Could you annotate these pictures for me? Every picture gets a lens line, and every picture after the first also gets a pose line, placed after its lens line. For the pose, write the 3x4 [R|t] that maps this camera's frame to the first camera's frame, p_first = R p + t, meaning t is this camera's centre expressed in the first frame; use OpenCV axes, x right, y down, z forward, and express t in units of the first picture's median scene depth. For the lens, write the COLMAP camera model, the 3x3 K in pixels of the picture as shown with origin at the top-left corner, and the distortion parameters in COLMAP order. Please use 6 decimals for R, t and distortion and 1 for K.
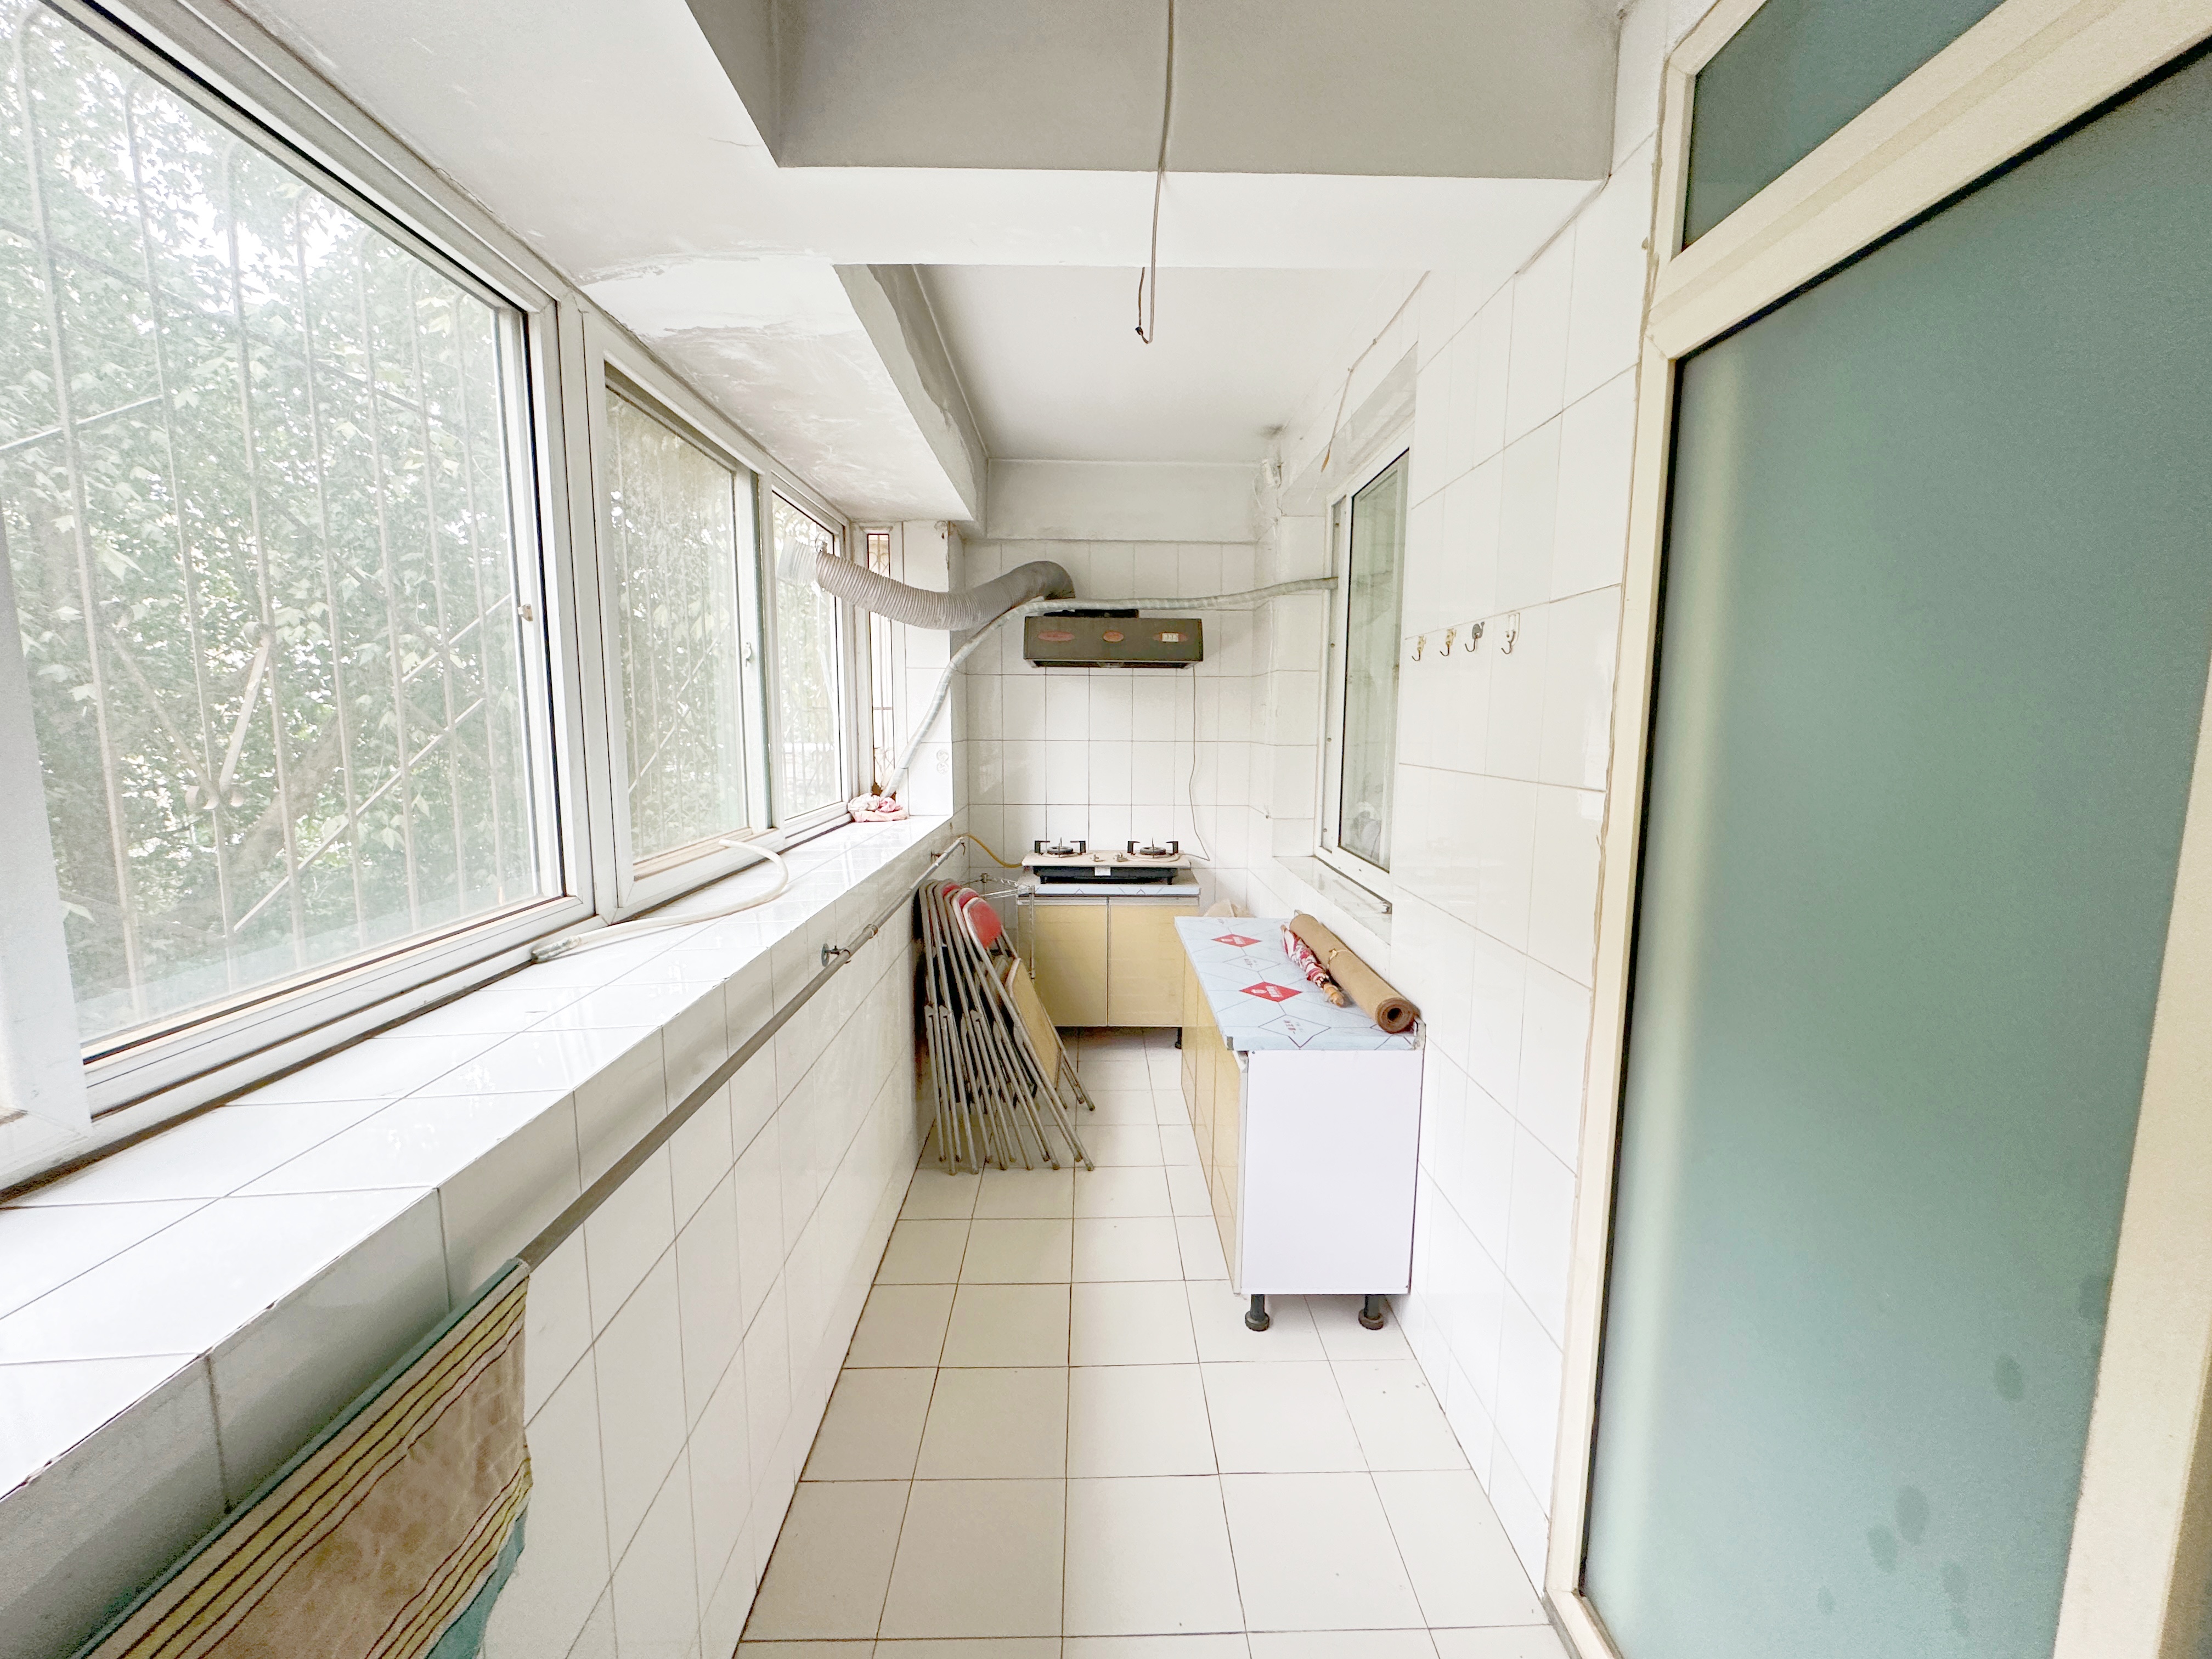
lens RADIAL K [[890.6, 0, 1116.3], [0, 890.6, 826.3], [0, 0, 1]] dist [0.000057, -0.000033]
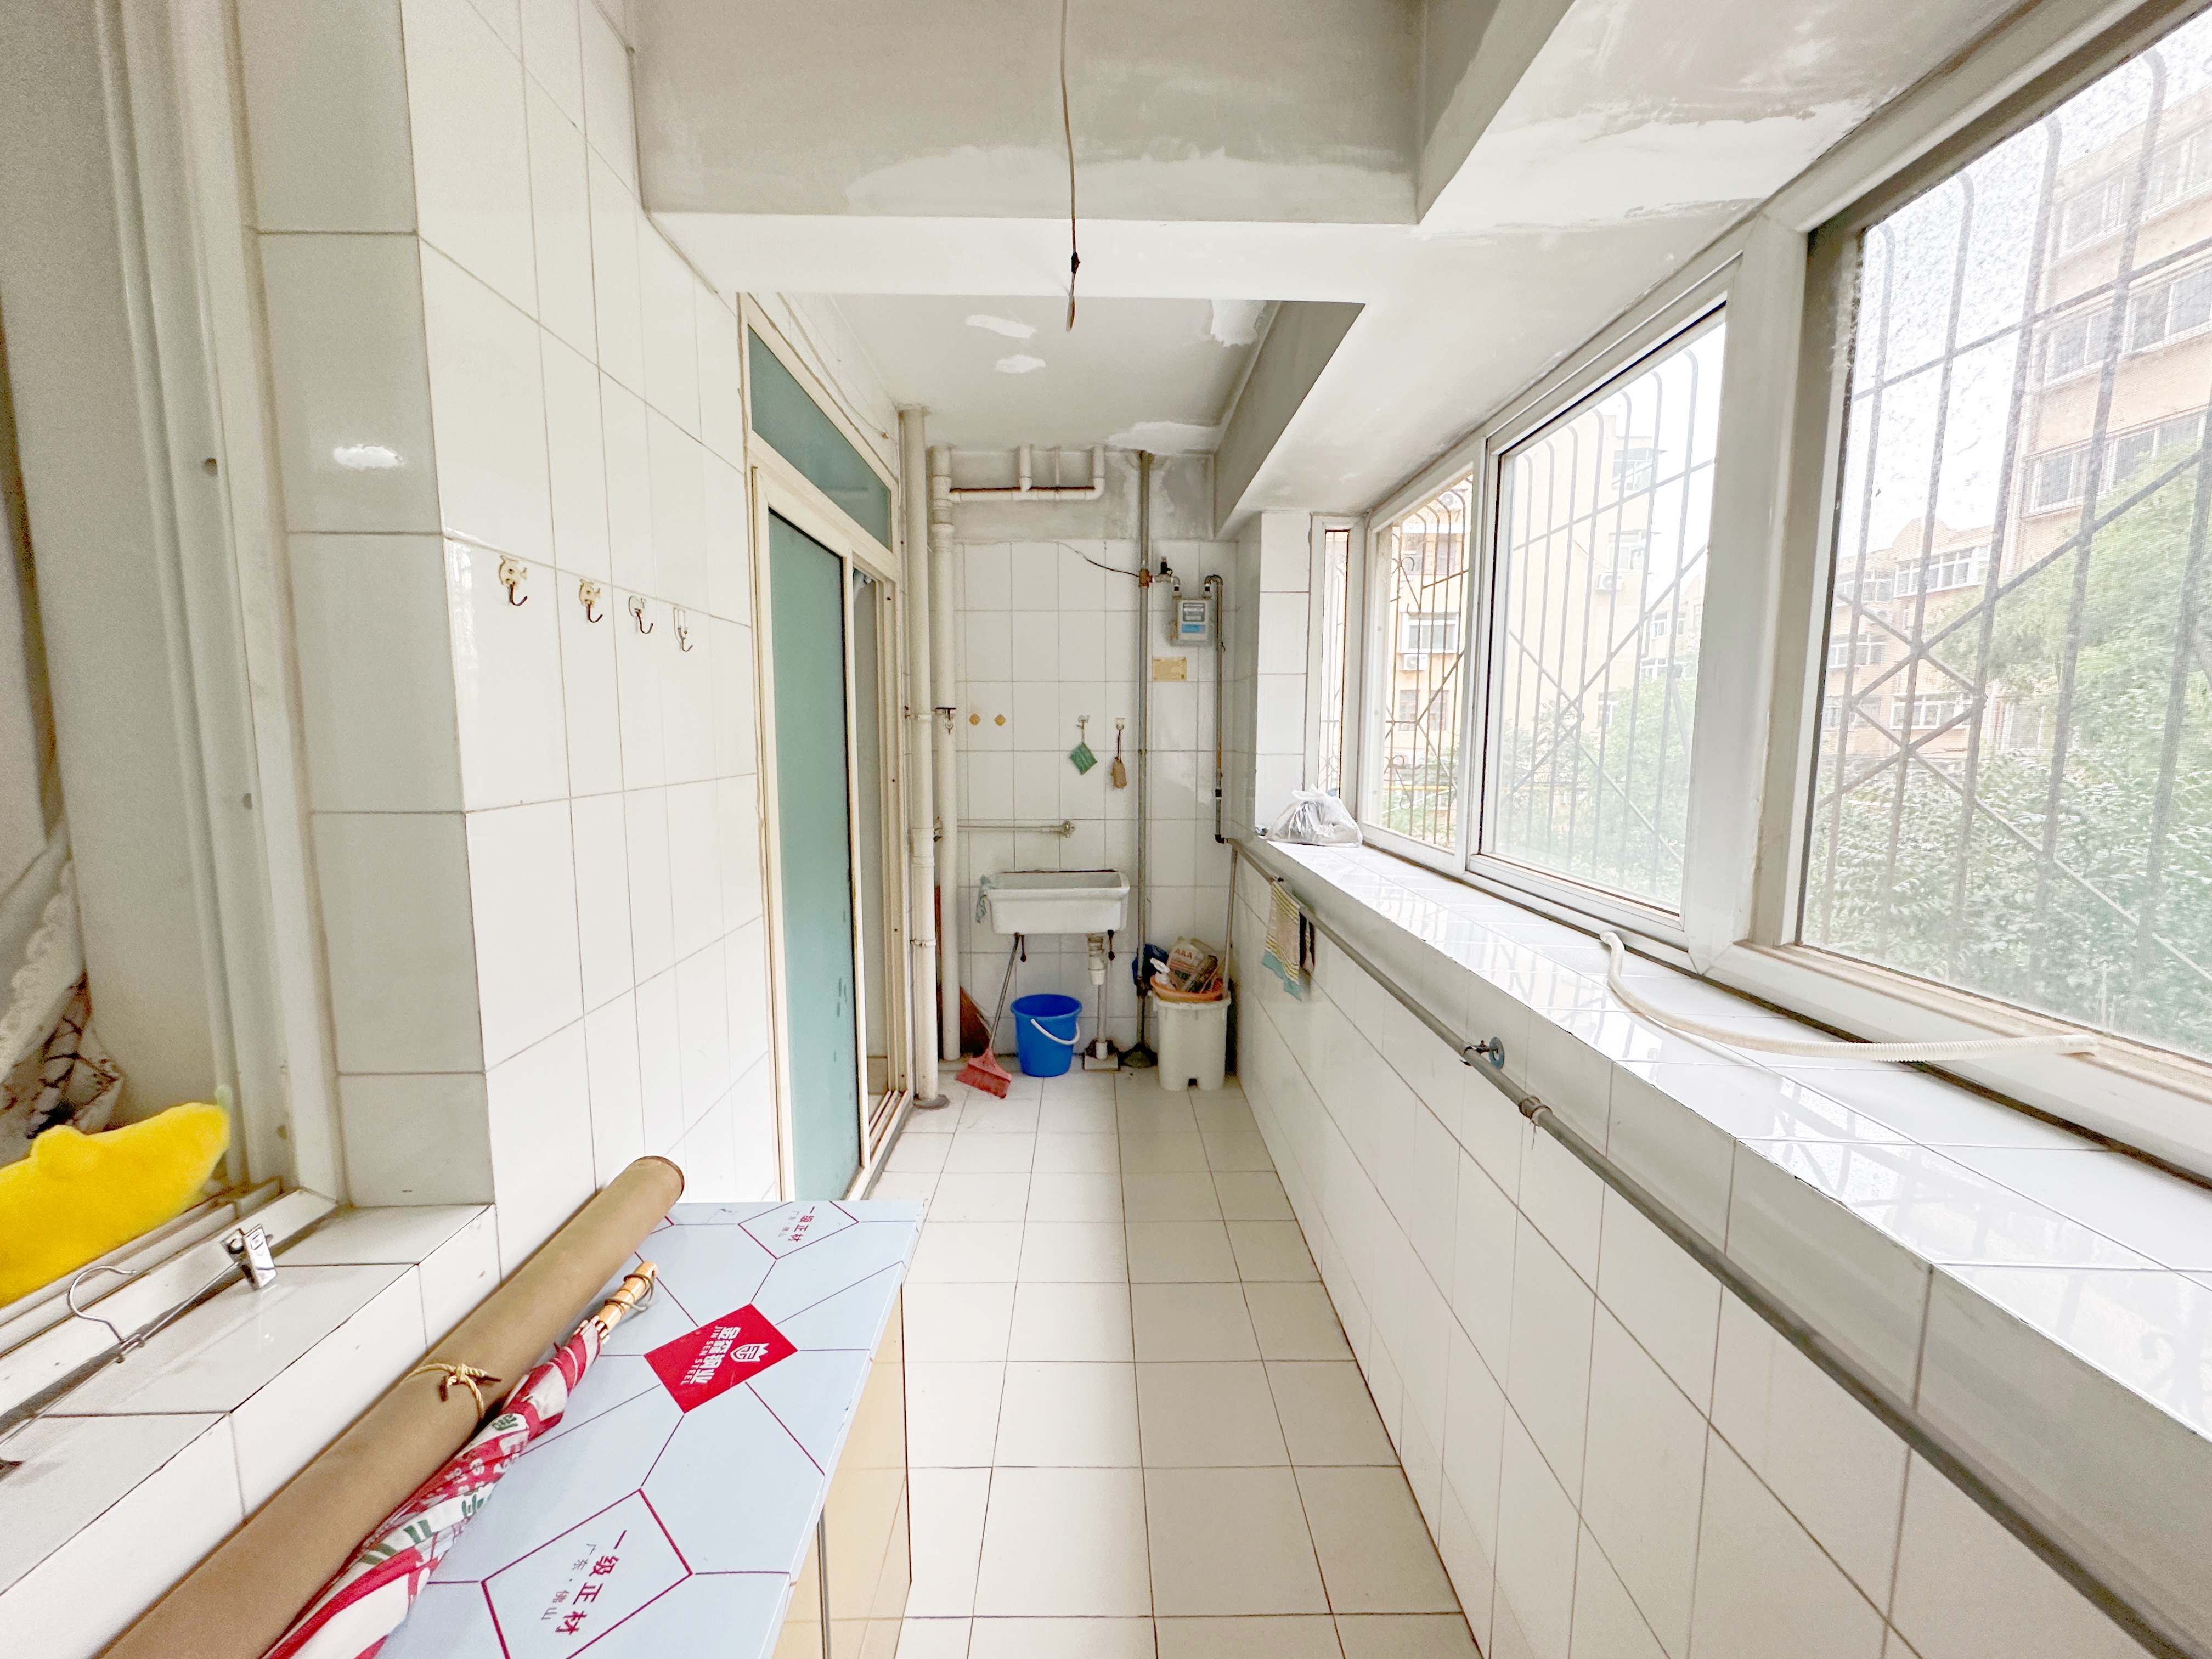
lens RADIAL K [[890.6, 0, 1112.7], [0, 890.6, 835.1], [0, 0, 1]] dist [0.000057, -0.000033]
pose [[-0.999888, -0.013202, 0.007044, -0.017049], [-0.011109, 0.970313, 0.241599, -0.182235], [-0.010024, 0.241493, -0.970351, 1.517033]]
